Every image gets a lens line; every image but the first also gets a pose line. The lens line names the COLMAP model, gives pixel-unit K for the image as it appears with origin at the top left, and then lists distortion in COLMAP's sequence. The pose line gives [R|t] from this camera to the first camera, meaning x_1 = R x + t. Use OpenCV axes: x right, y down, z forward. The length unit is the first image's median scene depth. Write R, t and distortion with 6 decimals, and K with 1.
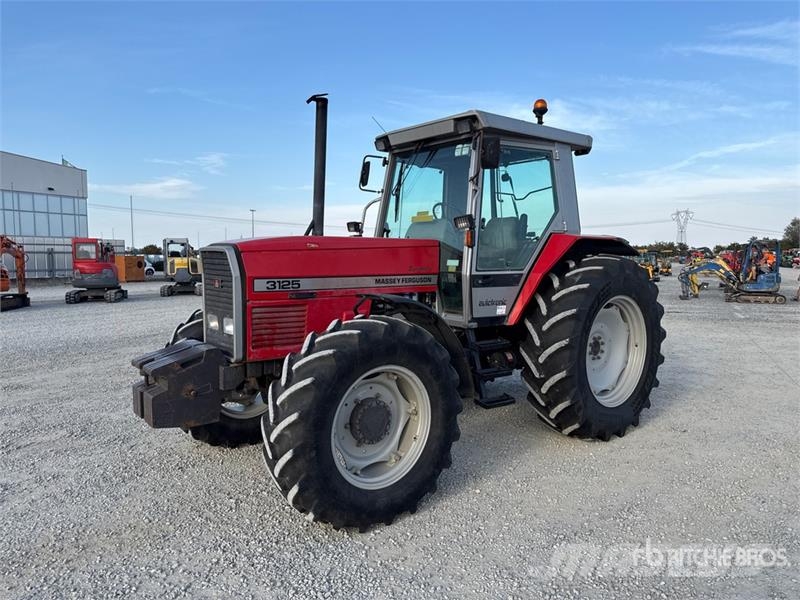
lens RADIAL K [[567.2, 0, 400.0], [0, 567.2, 300.0], [0, 0, 1]] dist [0.087396, -0.130484]
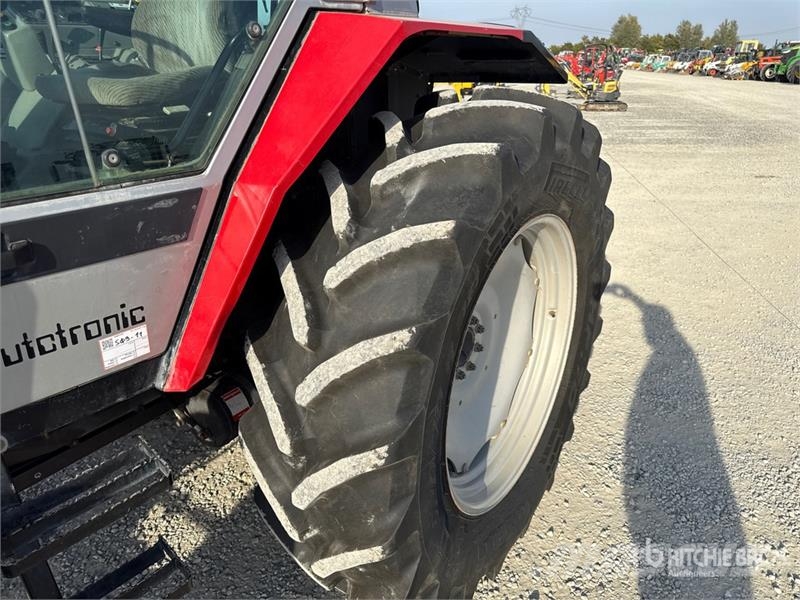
lens RADIAL K [[567.2, 0, 400.0], [0, 567.2, 300.0], [0, 0, 1]] dist [0.087396, -0.130484]
pose [[0.964233, -0.116925, 0.237872, 0.229323], [0.036914, 0.947935, 0.316316, -0.074142], [-0.262473, -0.296221, 0.918347, 0.722417]]
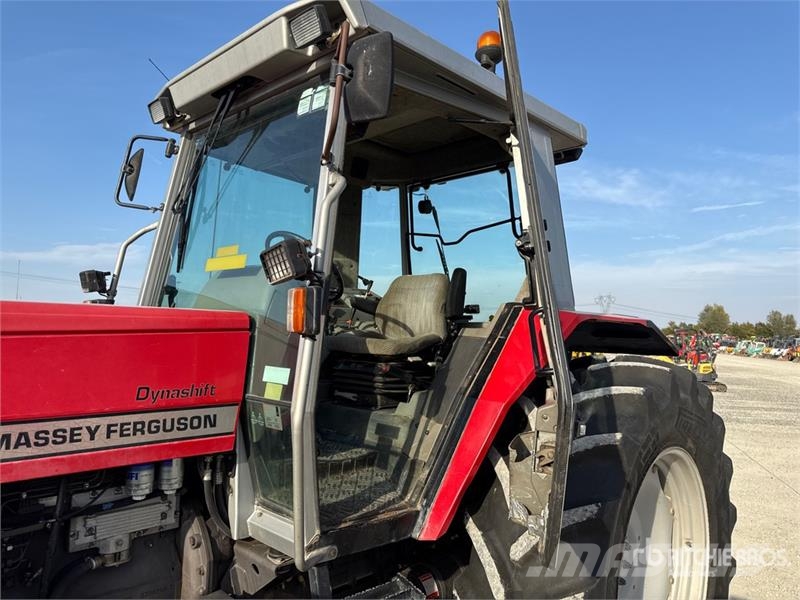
lens RADIAL K [[578.5, 0, 400.0], [0, 578.5, 300.0], [0, 0, 1]] dist [0.026315, -0.033290]
pose [[0.993050, 0.025495, 0.114896, 0.123533], [-0.009792, 0.990769, -0.135208, -0.061271], [-0.117283, 0.133143, 0.984133, 0.582051]]
